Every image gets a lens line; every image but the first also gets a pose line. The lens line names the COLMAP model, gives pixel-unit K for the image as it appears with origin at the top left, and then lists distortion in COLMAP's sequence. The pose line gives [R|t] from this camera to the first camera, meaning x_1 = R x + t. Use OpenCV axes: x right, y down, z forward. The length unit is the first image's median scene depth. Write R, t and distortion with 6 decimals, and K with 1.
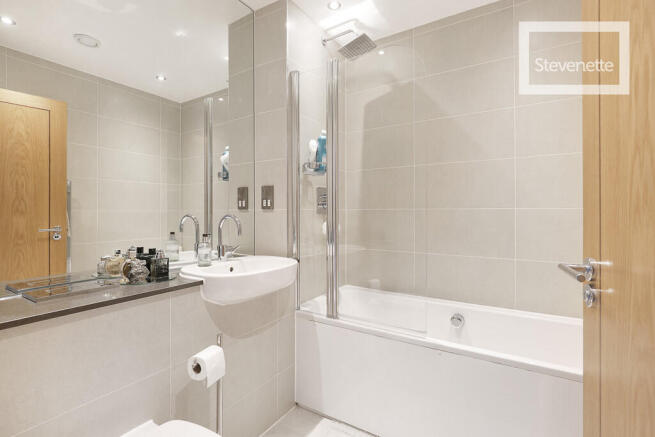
lens RADIAL K [[307.4, 0, 340.0], [0, 307.4, 208.9], [0, 0, 1]] dist [-0.009904, 0.000325]
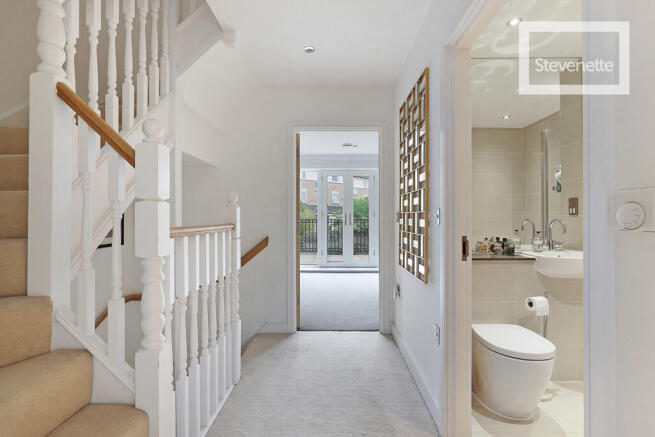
lens RADIAL K [[307.4, 0, 337.8], [0, 307.4, 215.2], [0, 0, 1]] dist [-0.009904, 0.000325]
pose [[0.518433, -0.003301, -0.855112, 0.355550], [0.001491, 0.999995, -0.002956, 0.004966], [0.855117, 0.000258, 0.518435, -0.660791]]
